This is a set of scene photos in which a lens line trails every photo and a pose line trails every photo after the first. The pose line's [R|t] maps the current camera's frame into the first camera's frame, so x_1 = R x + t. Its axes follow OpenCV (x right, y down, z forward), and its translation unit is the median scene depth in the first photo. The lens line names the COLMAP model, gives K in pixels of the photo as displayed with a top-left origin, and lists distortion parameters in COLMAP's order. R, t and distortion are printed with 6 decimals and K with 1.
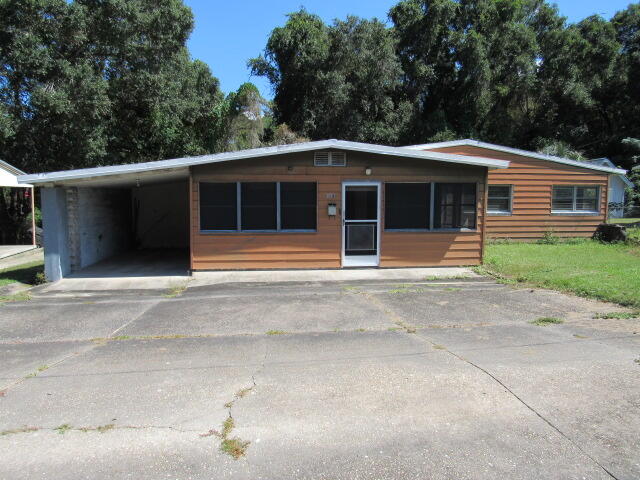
lens RADIAL K [[453.9, 0, 318.5], [0, 453.9, 236.8], [0, 0, 1]] dist [-0.016577, 0.021696]
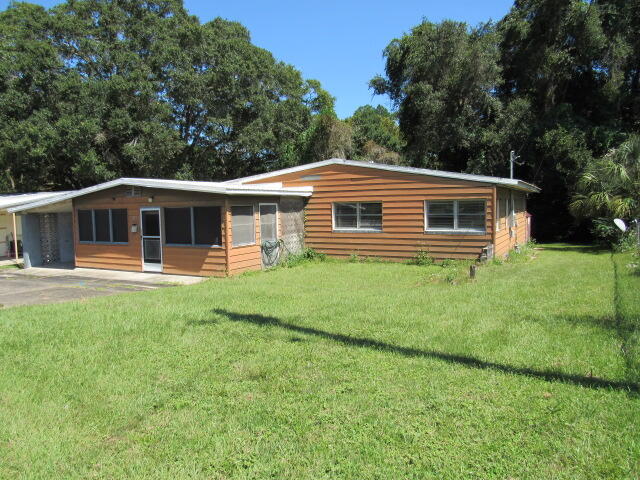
lens RADIAL K [[453.9, 0, 315.8], [0, 453.9, 243.0], [0, 0, 1]] dist [-0.016577, 0.021696]
pose [[0.829340, 0.028141, -0.558035, 1.199548], [-0.030400, 0.999524, 0.005224, -0.037929], [0.557917, 0.012632, 0.829801, 0.167825]]
